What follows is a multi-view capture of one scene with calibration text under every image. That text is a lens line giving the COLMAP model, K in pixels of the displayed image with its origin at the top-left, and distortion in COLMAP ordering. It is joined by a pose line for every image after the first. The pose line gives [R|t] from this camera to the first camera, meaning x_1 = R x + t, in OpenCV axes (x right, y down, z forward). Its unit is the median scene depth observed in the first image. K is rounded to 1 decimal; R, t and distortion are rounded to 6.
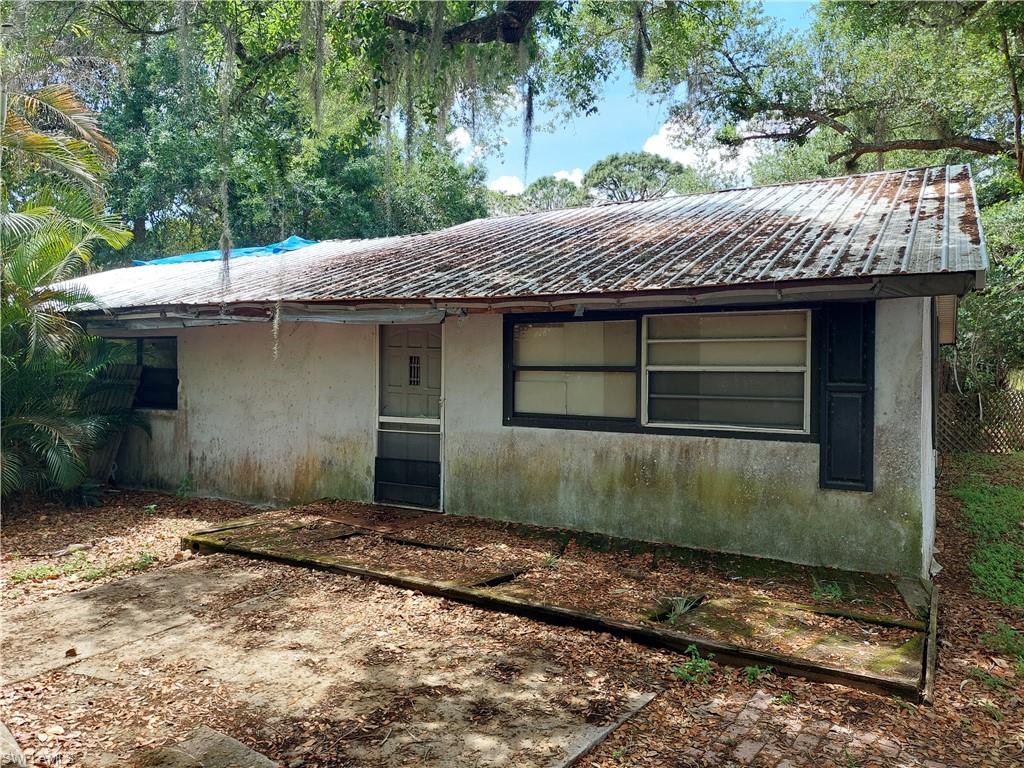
lens RADIAL K [[754.2, 0, 510.2], [0, 754.2, 380.9], [0, 0, 1]] dist [0.049619, -0.042837]
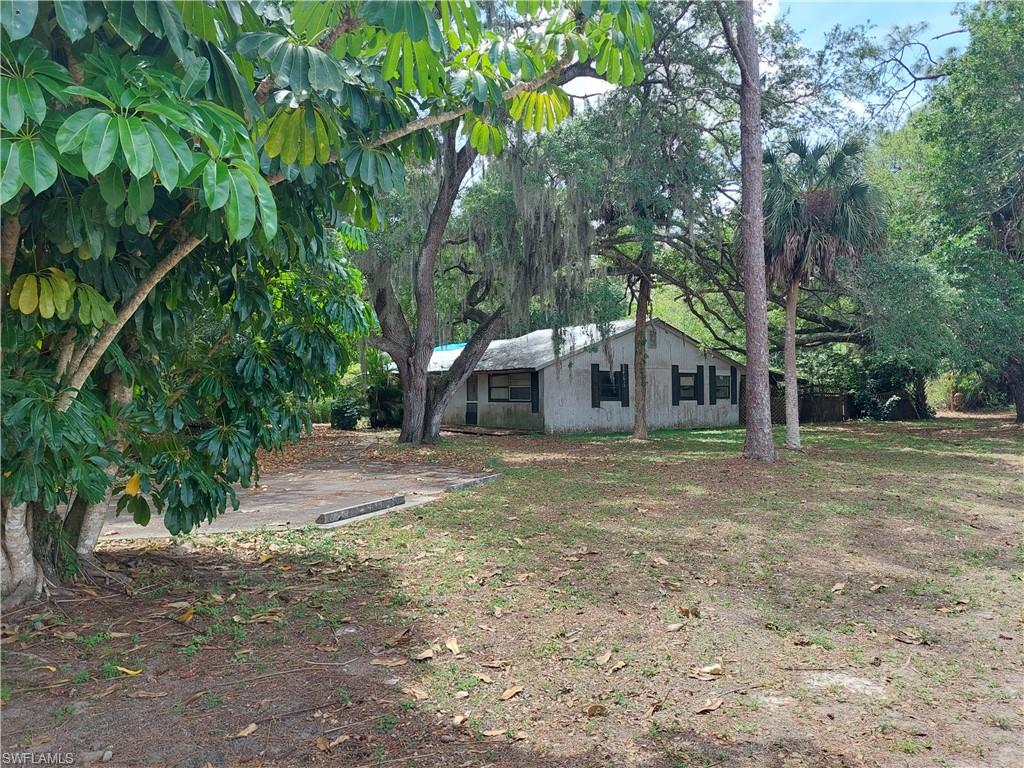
lens RADIAL K [[754.2, 0, 512.7], [0, 754.2, 386.1], [0, 0, 1]] dist [0.049619, -0.042837]
pose [[0.913252, -0.021677, -0.406819, 1.717826], [0.013515, 0.999646, -0.022926, 0.067463], [0.407172, 0.015439, 0.913221, -2.555006]]
